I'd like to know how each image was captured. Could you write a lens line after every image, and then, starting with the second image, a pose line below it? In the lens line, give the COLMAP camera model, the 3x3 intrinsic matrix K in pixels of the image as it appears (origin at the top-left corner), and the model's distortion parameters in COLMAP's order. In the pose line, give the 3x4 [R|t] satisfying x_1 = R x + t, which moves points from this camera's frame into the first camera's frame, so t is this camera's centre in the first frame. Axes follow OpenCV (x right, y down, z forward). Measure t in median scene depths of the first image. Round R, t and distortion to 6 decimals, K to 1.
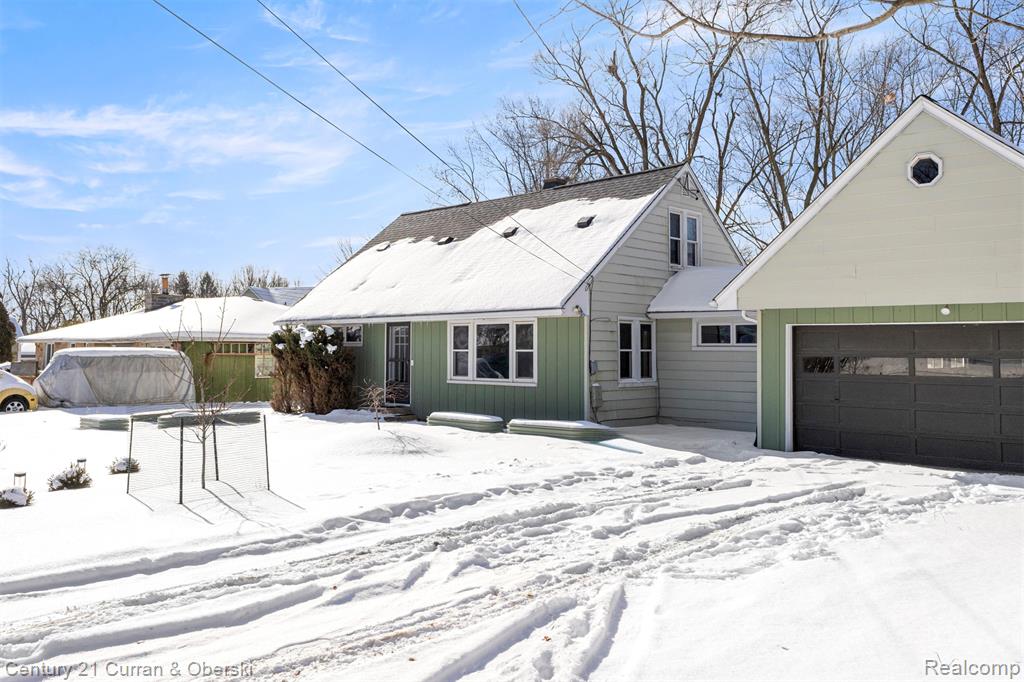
lens RADIAL K [[869.0, 0, 505.2], [0, 869.0, 337.2], [0, 0, 1]] dist [0.040791, -0.028056]
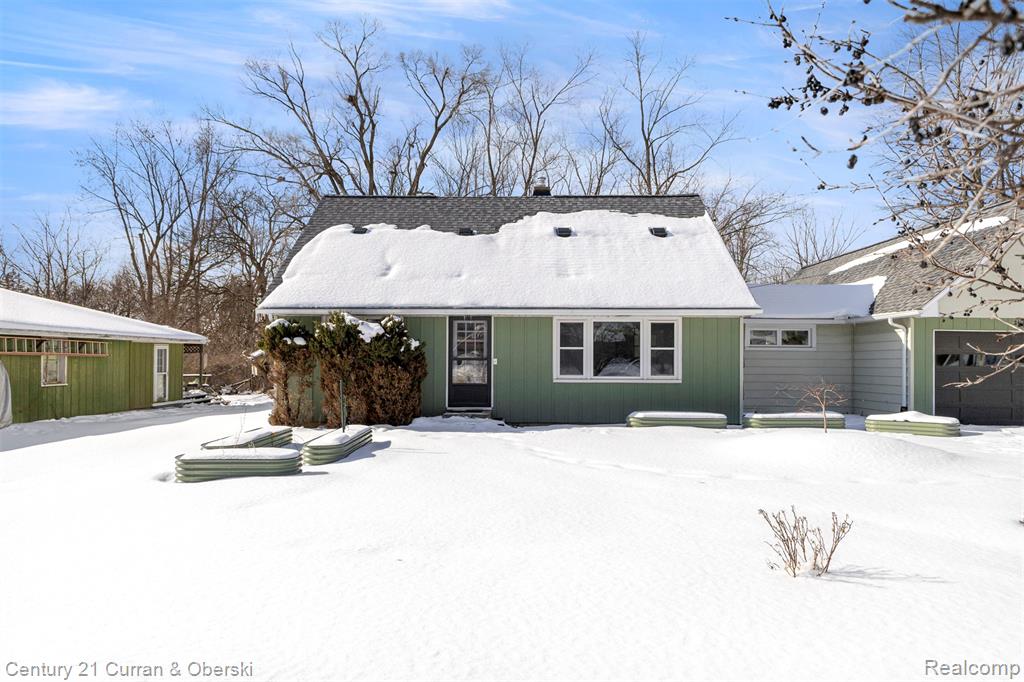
lens RADIAL K [[653.7, 0, 510.5], [0, 653.7, 343.4], [0, 0, 1]] dist [0.000979, -0.000703]
pose [[0.716102, 0.017951, 0.697764, -0.648870], [-0.012833, 0.999839, -0.012552, 0.021440], [-0.697877, 0.000034, 0.716217, 0.566846]]
